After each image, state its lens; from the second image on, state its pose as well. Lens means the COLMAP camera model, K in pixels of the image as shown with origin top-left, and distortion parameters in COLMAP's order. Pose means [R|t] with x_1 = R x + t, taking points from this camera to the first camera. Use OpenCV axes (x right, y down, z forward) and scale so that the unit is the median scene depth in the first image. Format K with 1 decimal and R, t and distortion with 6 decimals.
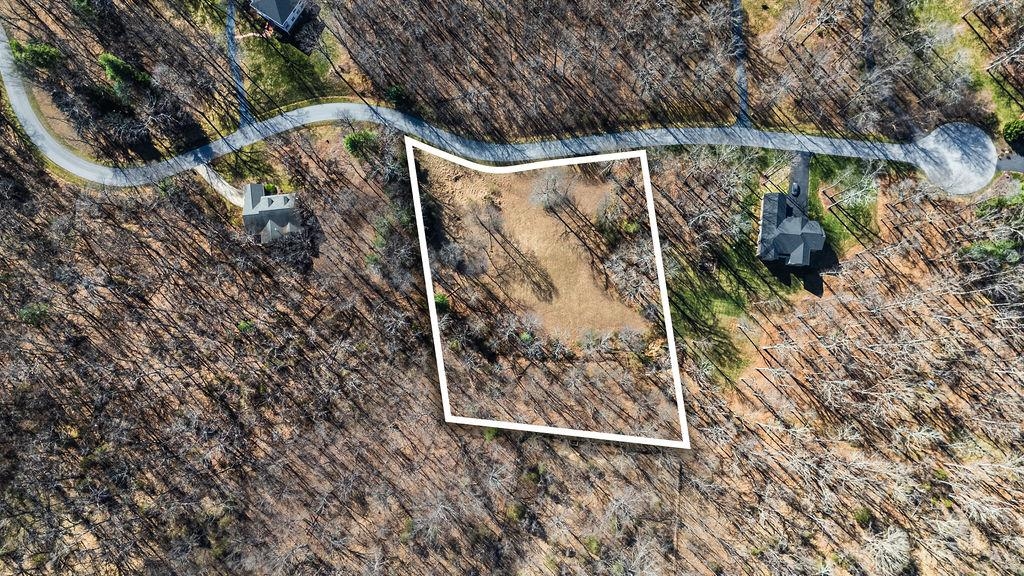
lens RADIAL K [[736.9, 0, 512.0], [0, 736.9, 288.0], [0, 0, 1]] dist [0.068061, -0.076563]
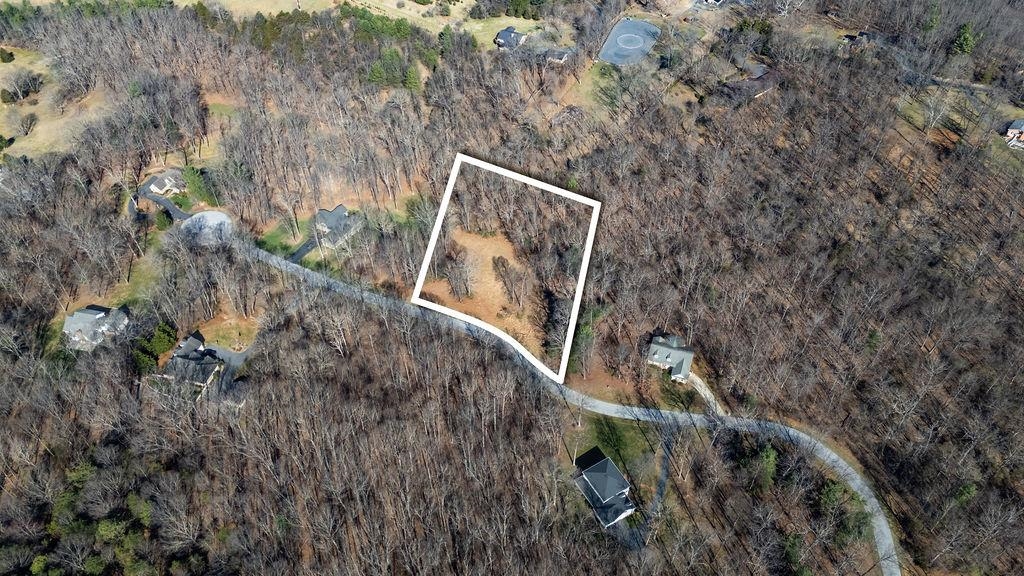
lens RADIAL K [[736.9, 0, 512.0], [0, 736.9, 288.0], [0, 0, 1]] dist [0.068061, -0.076563]
pose [[-0.897070, -0.311463, 0.313457, -0.428140], [0.441278, -0.594175, 0.672480, -0.956234], [-0.023204, 0.741584, 0.670459, 0.100582]]
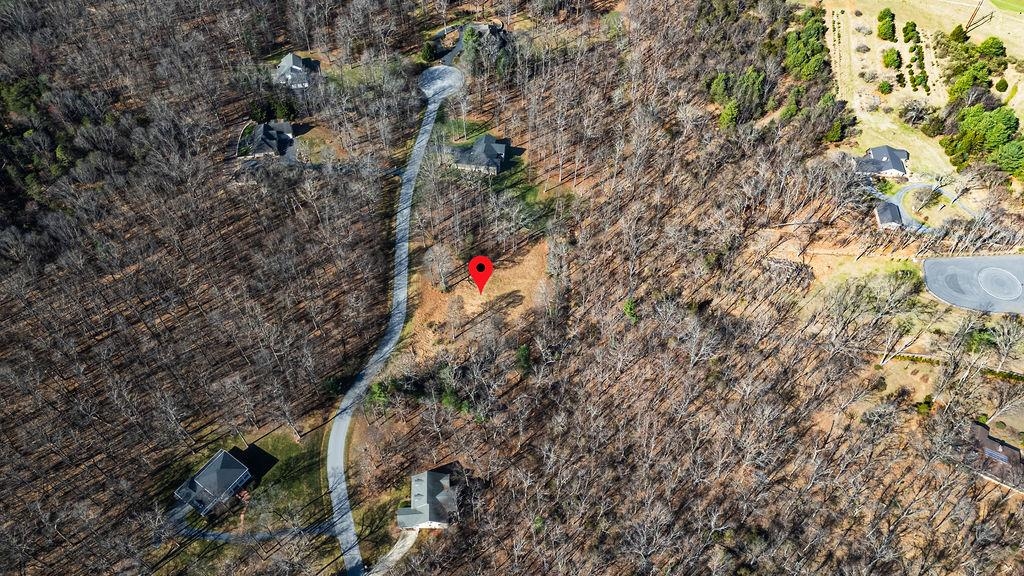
lens RADIAL K [[736.9, 0, 512.0], [0, 736.9, 288.0], [0, 0, 1]] dist [0.068061, -0.076563]
pose [[0.043870, -0.795959, 0.603759, -0.688425], [0.994176, 0.094329, 0.052119, -0.066140], [-0.098436, 0.597957, 0.795461, 0.003749]]
